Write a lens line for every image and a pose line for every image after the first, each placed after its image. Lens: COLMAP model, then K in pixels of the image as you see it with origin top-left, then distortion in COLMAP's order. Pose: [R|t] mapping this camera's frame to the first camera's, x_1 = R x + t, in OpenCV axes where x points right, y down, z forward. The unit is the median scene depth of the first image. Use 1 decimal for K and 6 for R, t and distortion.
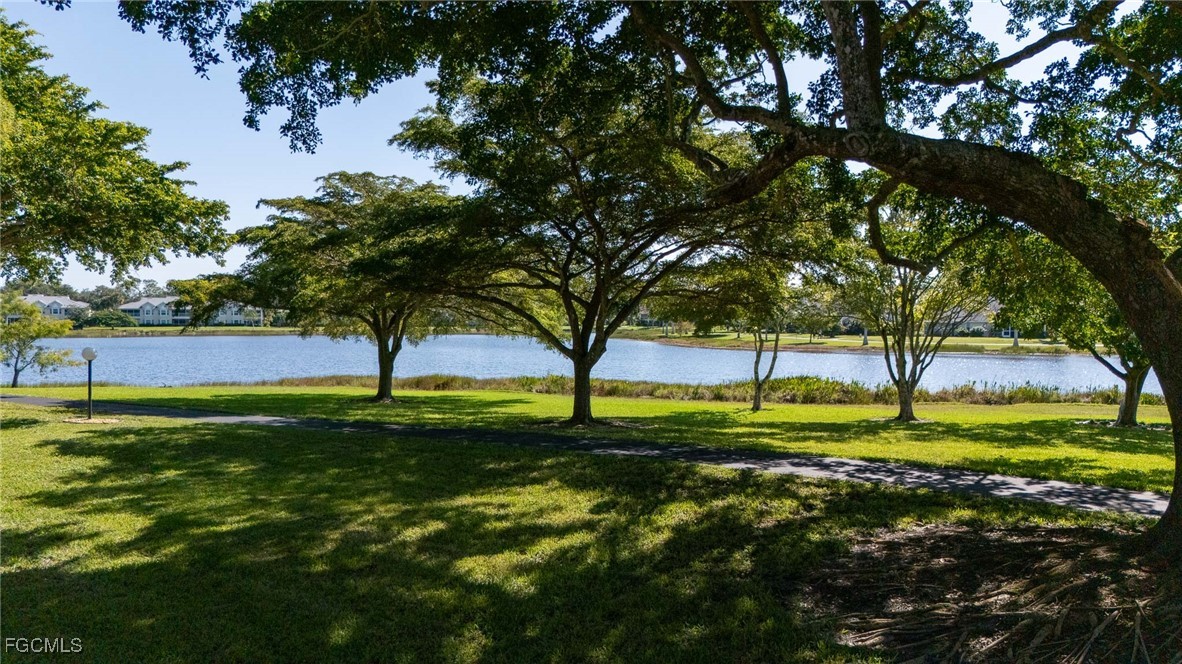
lens RADIAL K [[864.2, 0, 591.0], [0, 864.2, 332.0], [0, 0, 1]] dist [0.059423, -0.056872]
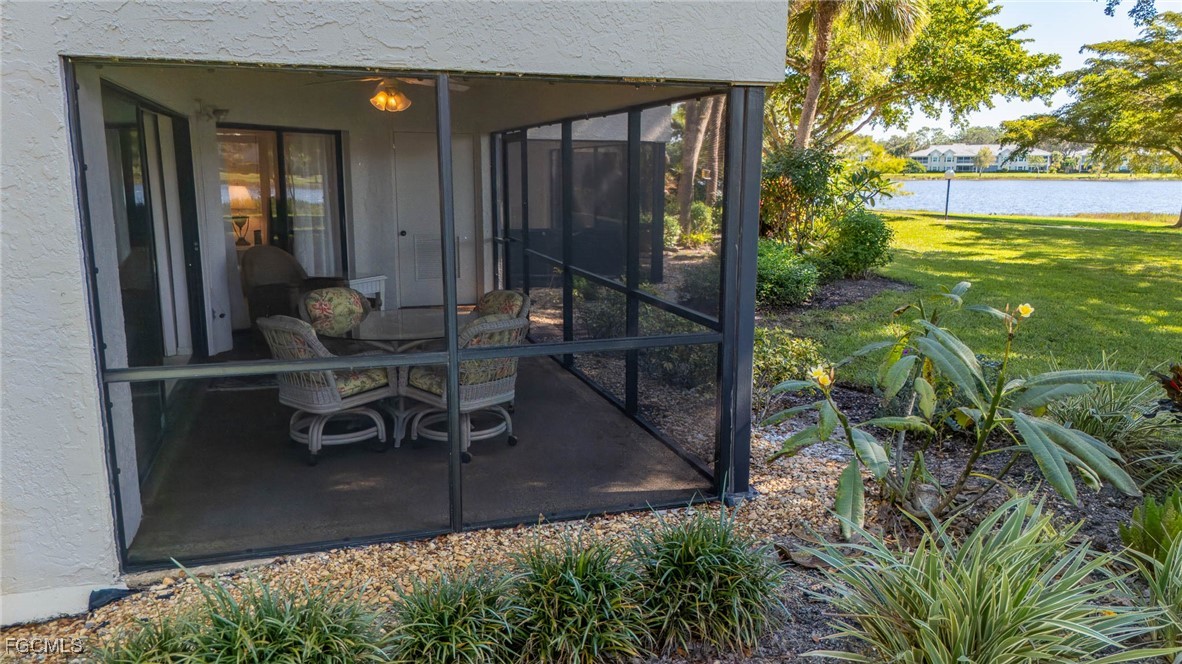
lens RADIAL K [[864.2, 0, 591.0], [0, 864.2, 332.0], [0, 0, 1]] dist [0.059423, -0.056872]
pose [[0.672652, 0.136355, -0.727287, 0.096722], [-0.010140, 0.984481, 0.175197, 0.029335], [0.739889, -0.110472, 0.663596, -0.363016]]
